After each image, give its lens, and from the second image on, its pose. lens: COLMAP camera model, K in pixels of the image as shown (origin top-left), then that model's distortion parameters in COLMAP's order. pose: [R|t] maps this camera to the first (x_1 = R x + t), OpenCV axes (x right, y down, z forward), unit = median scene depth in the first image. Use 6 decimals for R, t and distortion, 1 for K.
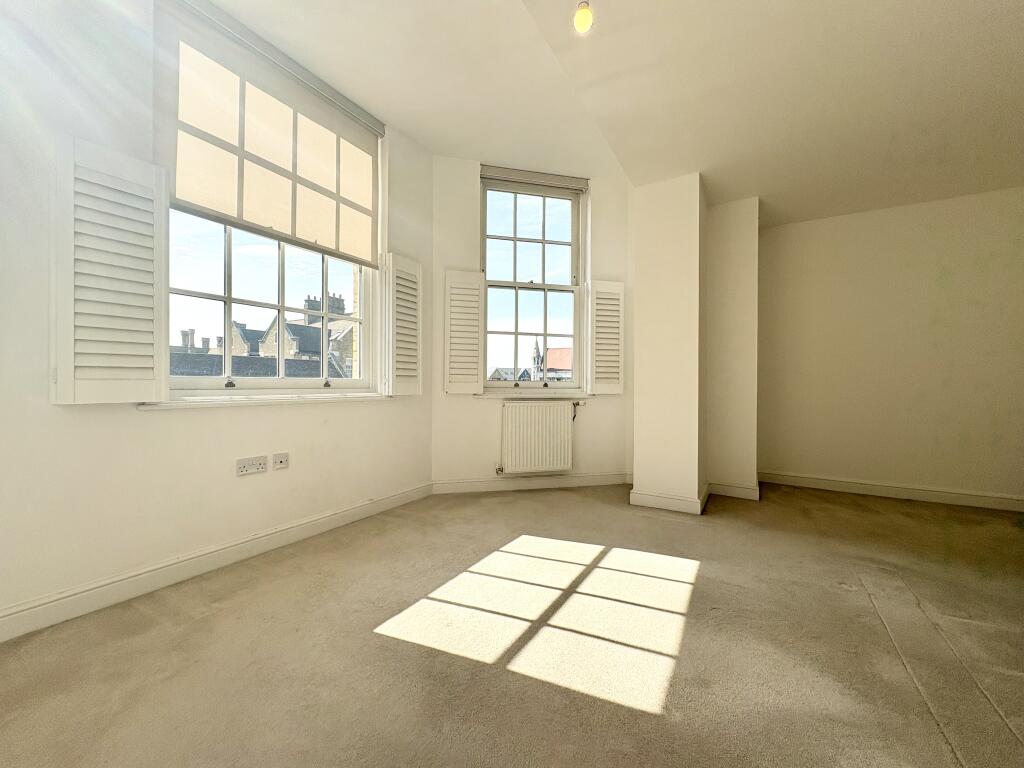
lens RADIAL K [[408.4, 0, 512.2], [0, 408.4, 385.9], [0, 0, 1]] dist [-0.001040, 0.000231]
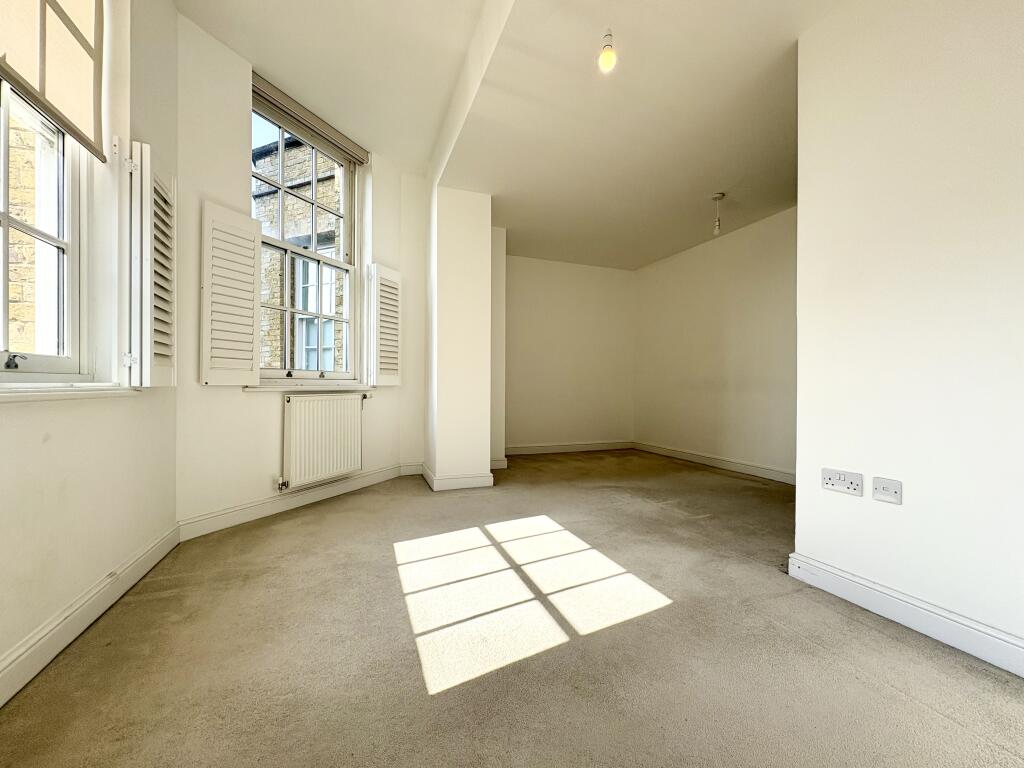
lens RADIAL K [[408.4, 0, 512.2], [0, 408.4, 385.9], [0, 0, 1]] dist [-0.001040, 0.000231]
pose [[0.620146, -0.005251, 0.784469, -0.428068], [0.002479, 0.999986, 0.004734, 0.020556], [-0.784483, -0.000991, 0.620150, 0.222157]]
